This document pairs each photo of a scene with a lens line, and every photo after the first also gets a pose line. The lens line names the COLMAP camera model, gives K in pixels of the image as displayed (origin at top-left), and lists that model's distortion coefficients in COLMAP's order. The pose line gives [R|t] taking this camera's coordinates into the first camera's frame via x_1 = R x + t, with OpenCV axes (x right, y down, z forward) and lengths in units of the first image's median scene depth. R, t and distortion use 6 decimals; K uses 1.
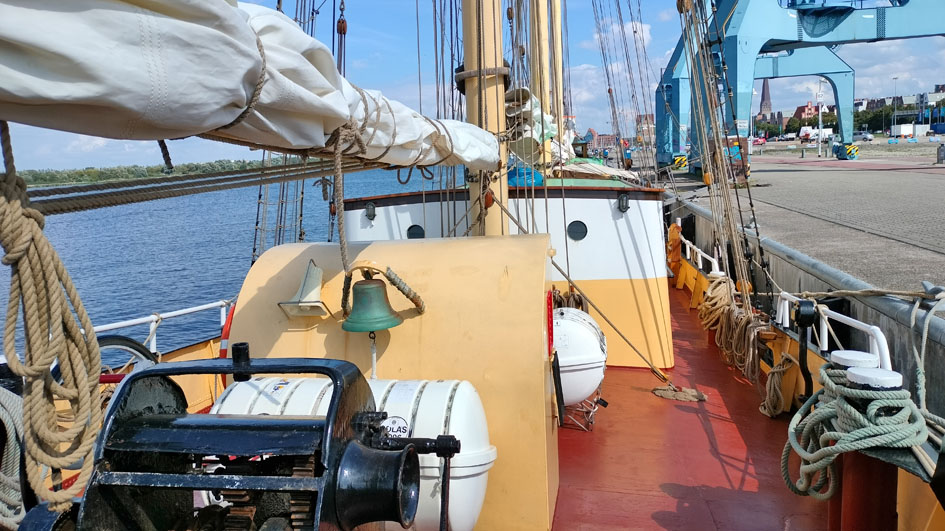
lens RADIAL K [[718.2, 0, 472.5], [0, 718.2, 265.5], [0, 0, 1]] dist [0.126901, -0.202151]
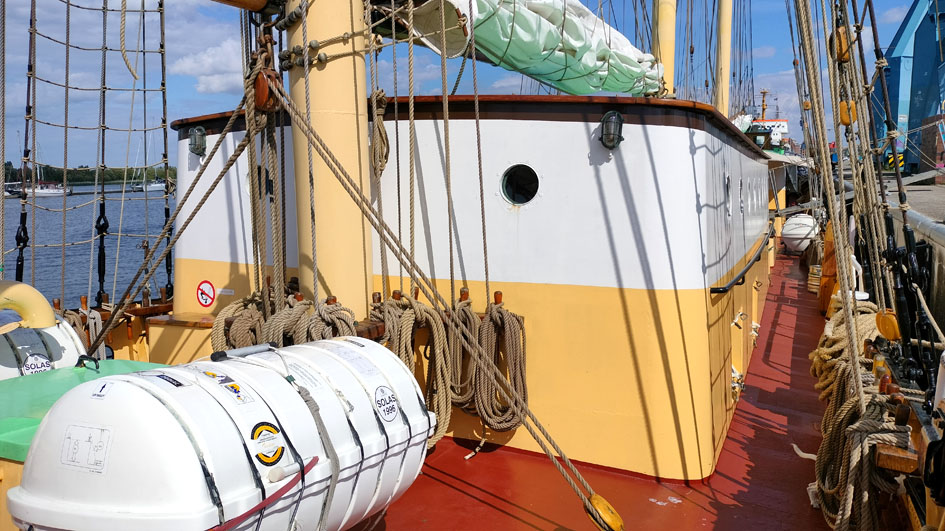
lens RADIAL K [[718.2, 0, 472.5], [0, 718.2, 265.5], [0, 0, 1]] dist [0.126901, -0.202151]
pose [[0.964363, 0.070390, -0.255049, 0.247921], [-0.071661, 0.997420, 0.004320, 0.008750], [0.254695, 0.014111, 0.966919, 0.507759]]
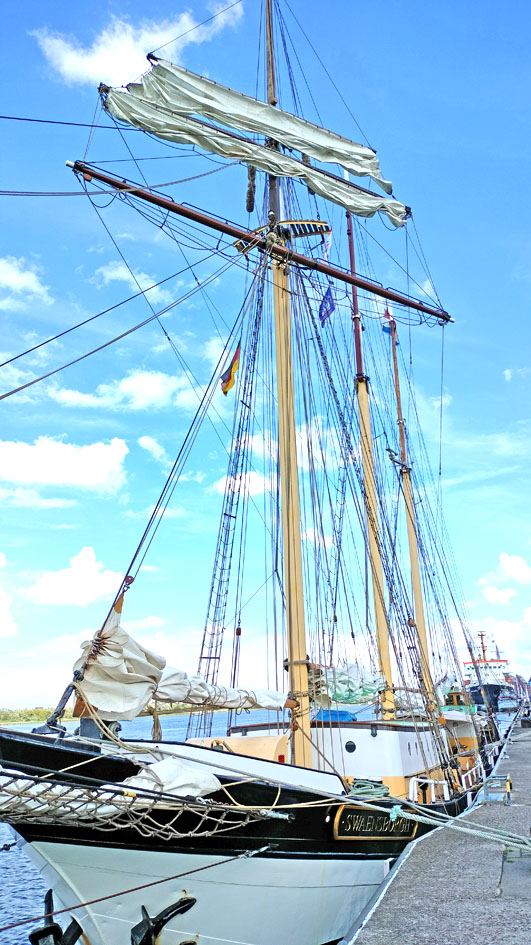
lens RADIAL K [[715.4, 0, 250.2], [0, 715.4, 469.3], [0, 0, 1]] dist [0.051721, -0.049725]
pose [[0.979177, -0.052387, -0.196131, 0.295662], [-0.040456, 0.896396, -0.441404, 0.141560], [0.198934, 0.440147, 0.875612, -0.999011]]
